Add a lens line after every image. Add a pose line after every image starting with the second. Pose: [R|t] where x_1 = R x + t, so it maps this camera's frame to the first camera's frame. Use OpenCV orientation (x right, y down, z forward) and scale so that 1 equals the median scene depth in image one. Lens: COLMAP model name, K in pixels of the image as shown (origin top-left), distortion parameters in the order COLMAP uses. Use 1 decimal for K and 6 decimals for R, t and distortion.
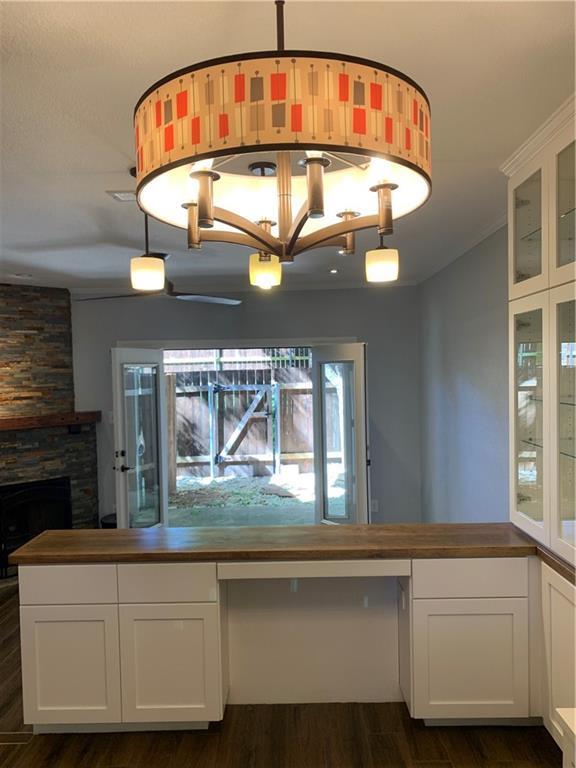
lens RADIAL K [[589.8, 0, 284.4], [0, 589.8, 393.1], [0, 0, 1]] dist [0.033200, -0.036262]
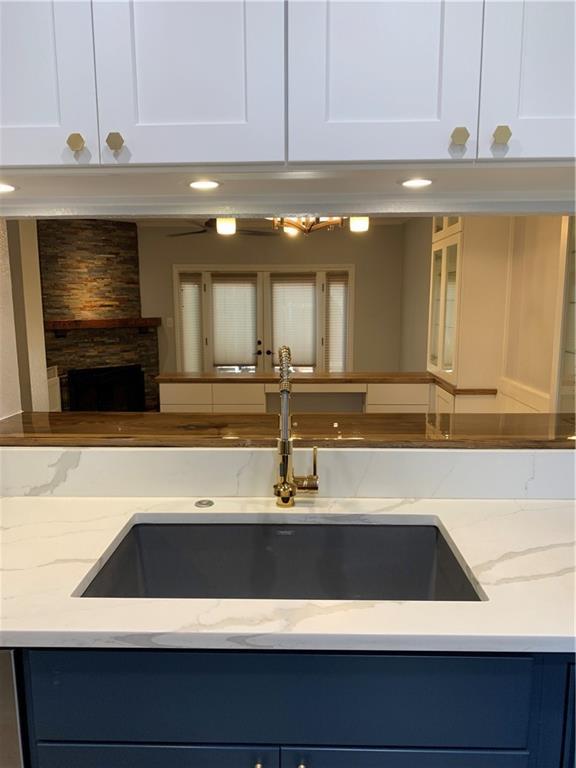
lens RADIAL K [[579.9, 0, 286.9], [0, 579.9, 390.6], [0, 0, 1]] dist [0.048005, -0.059660]
pose [[0.999771, 0.018284, -0.011088, -0.008780], [-0.016828, 0.992679, 0.119606, 0.034095], [0.013193, -0.119392, 0.992759, -0.338186]]
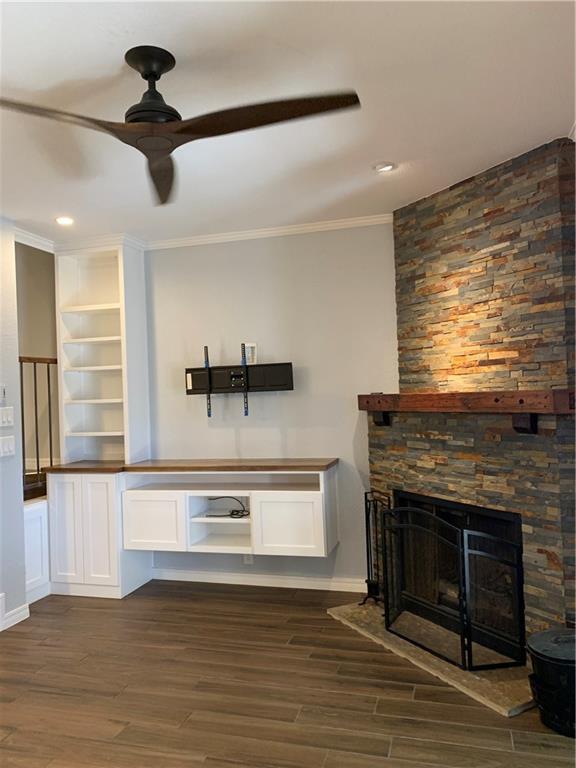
lens RADIAL K [[589.8, 0, 284.4], [0, 589.8, 393.1], [0, 0, 1]] dist [0.033200, -0.036262]
pose [[-0.278274, 0.029087, -0.960061, 0.180637], [0.003590, 0.999566, 0.029244, 0.020735], [0.960495, 0.004691, -0.278257, 0.953212]]
